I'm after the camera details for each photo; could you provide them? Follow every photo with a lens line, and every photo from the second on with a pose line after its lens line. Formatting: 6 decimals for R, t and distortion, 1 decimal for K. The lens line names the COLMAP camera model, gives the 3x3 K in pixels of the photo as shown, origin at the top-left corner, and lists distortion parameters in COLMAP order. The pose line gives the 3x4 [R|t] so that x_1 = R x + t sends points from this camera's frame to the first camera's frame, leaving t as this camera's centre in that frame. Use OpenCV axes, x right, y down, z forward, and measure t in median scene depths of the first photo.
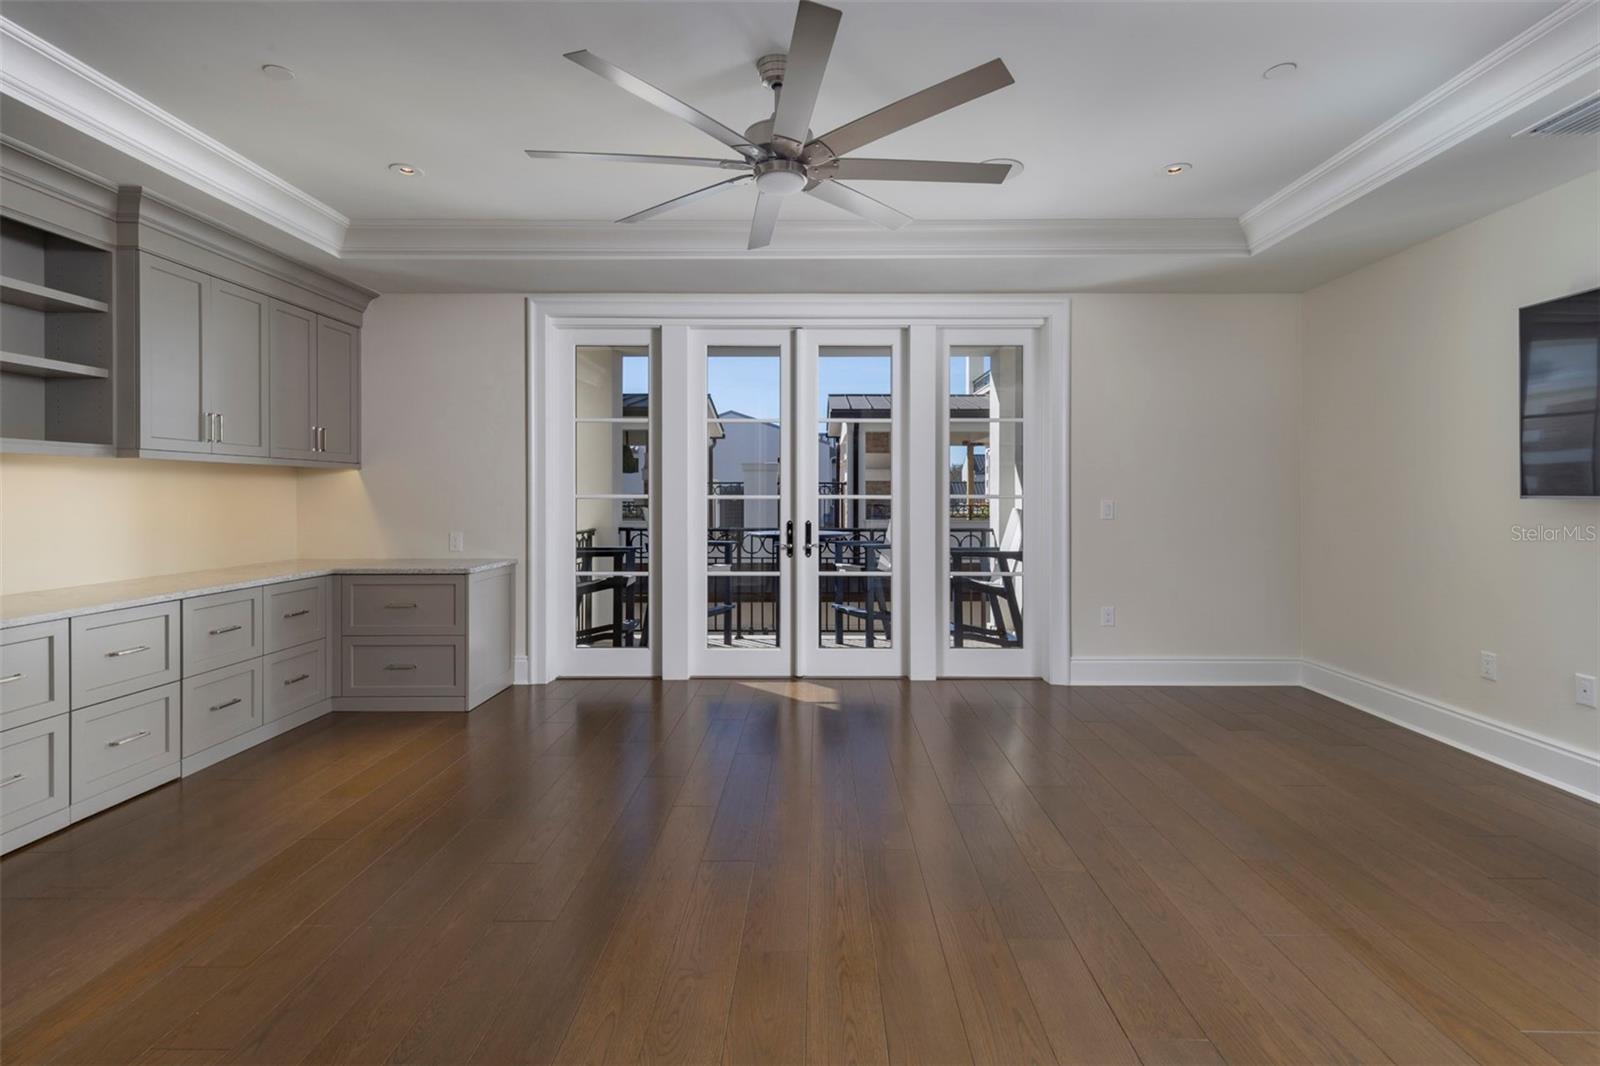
lens RADIAL K [[740.0, 0, 801.2], [0, 740.0, 497.0], [0, 0, 1]] dist [0.000966, 0.000288]
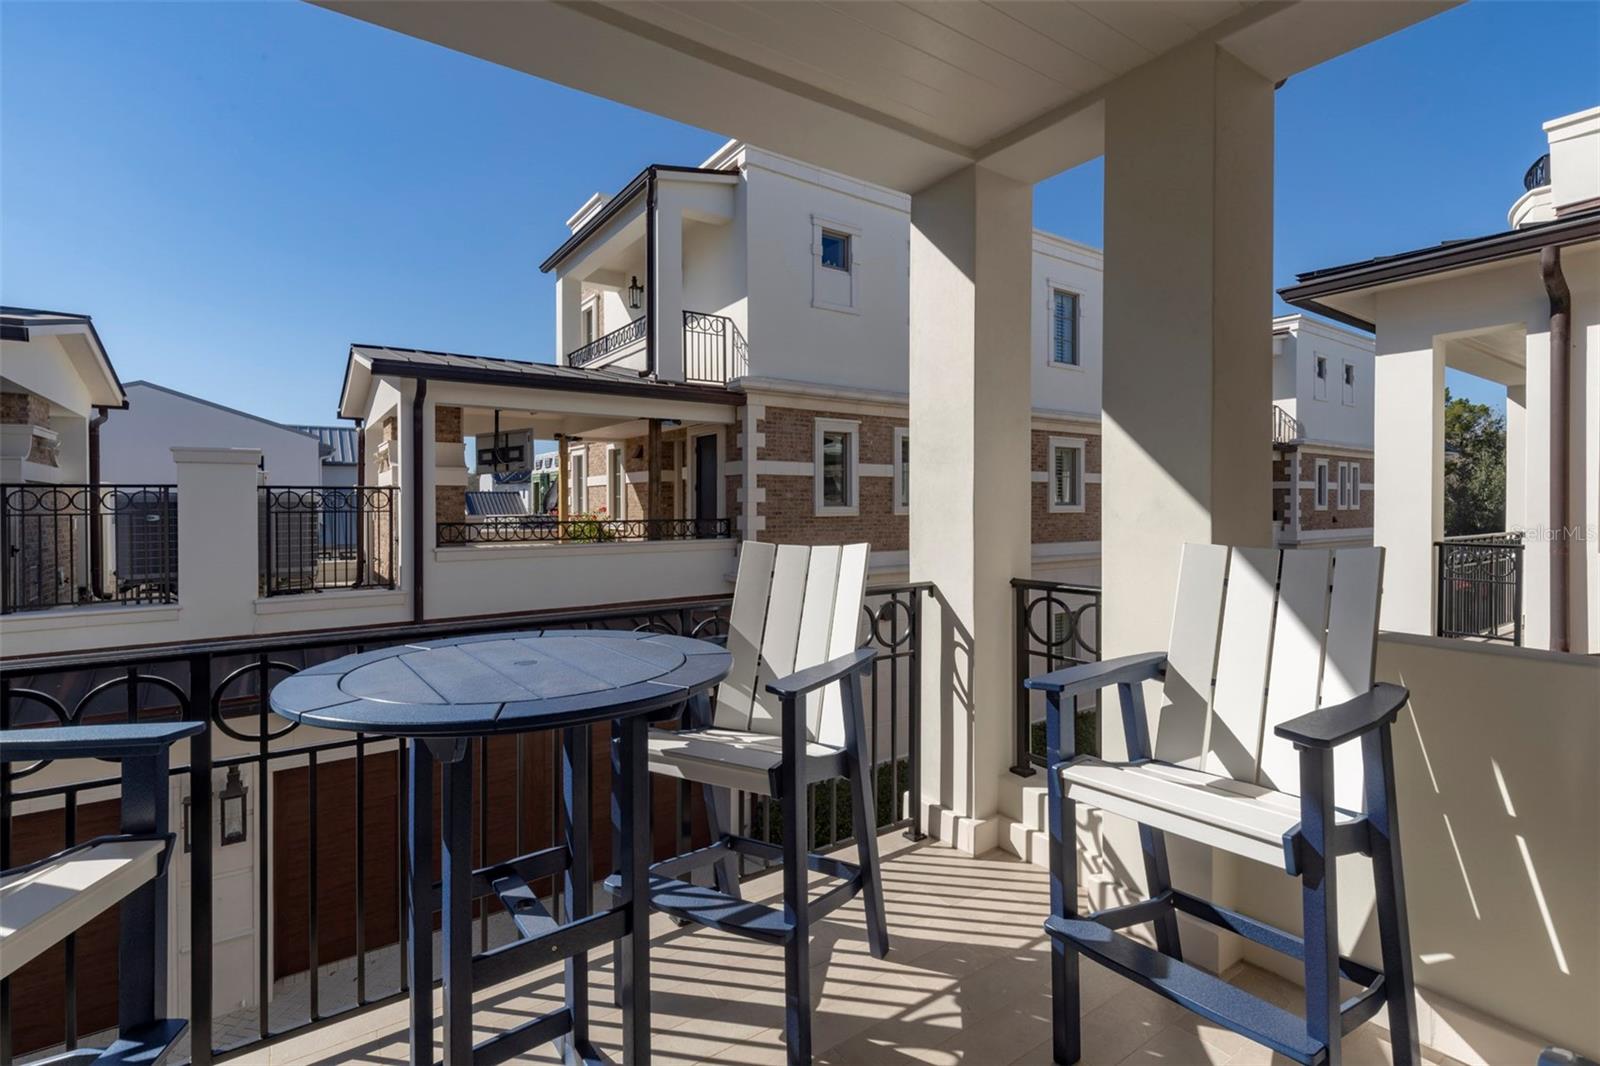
lens RADIAL K [[740.0, 0, 801.2], [0, 740.0, 497.0], [0, 0, 1]] dist [0.000966, 0.000288]
pose [[0.805362, 0.003358, 0.592774, -0.022729], [0.002427, 0.999957, -0.008962, -0.004074], [-0.592779, 0.008656, 0.805319, 0.225544]]
